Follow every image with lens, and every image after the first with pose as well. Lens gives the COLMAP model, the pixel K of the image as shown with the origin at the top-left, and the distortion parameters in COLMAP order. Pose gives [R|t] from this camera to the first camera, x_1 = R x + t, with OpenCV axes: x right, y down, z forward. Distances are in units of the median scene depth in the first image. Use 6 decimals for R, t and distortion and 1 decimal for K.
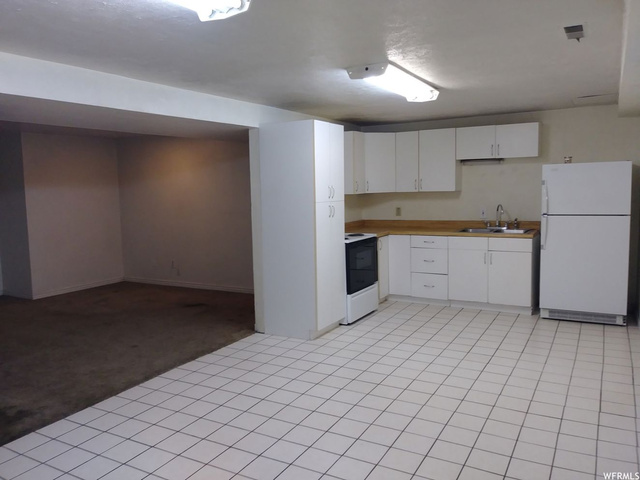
lens RADIAL K [[519.1, 0, 318.8], [0, 519.1, 237.2], [0, 0, 1]] dist [-0.002975, -0.002153]
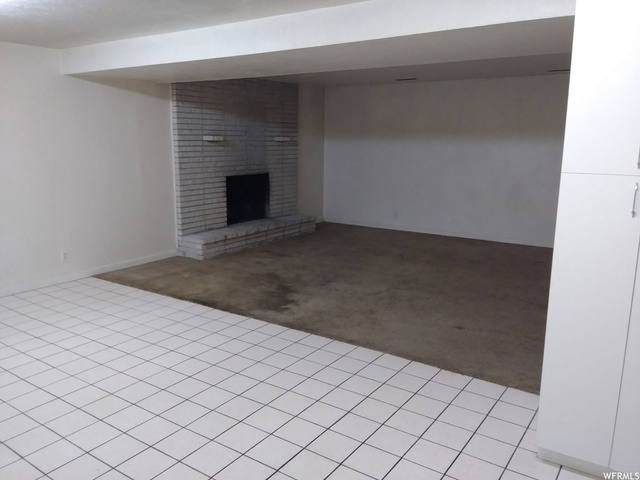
lens RADIAL K [[519.1, 0, 318.9], [0, 519.1, 244.5], [0, 0, 1]] dist [-0.002975, -0.002153]
pose [[-0.092845, 0.225803, -0.969739, 0.575446], [-0.113720, 0.965167, 0.235626, -0.116057], [0.989165, 0.132155, -0.063932, 1.055176]]
